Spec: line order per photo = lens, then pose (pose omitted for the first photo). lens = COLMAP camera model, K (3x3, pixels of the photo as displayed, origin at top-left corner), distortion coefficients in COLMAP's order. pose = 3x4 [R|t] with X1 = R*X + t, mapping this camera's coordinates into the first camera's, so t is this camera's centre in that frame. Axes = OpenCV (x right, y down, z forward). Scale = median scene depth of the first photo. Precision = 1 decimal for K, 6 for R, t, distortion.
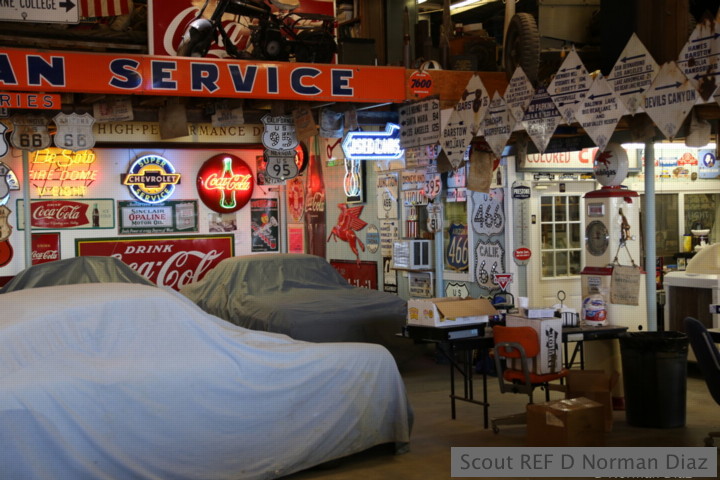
lens RADIAL K [[1213.1, 0, 363.1], [0, 1213.1, 237.2], [0, 0, 1]] dist [0.237418, 0.096181]
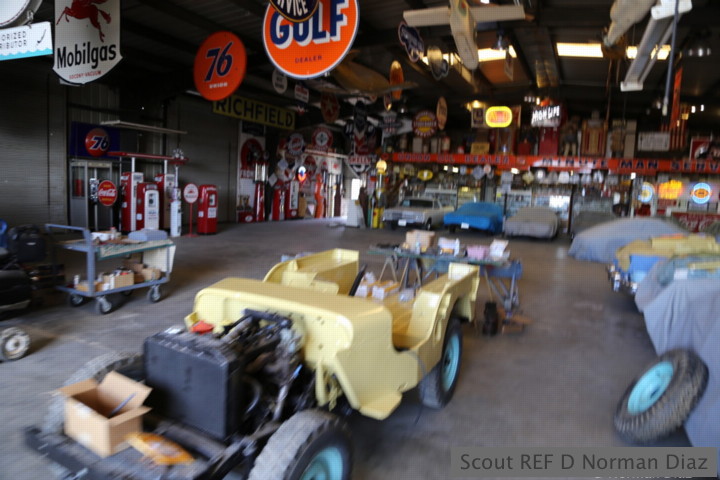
lens RADIAL K [[493.4, 0, 364.0], [0, 493.4, 239.0], [0, 0, 1]] dist [-0.121265, 0.073024]
pose [[0.632624, 0.131316, -0.763245, 0.218901], [-0.076316, 0.991294, 0.107297, 0.003520], [0.770690, -0.009631, 0.637138, -0.419899]]
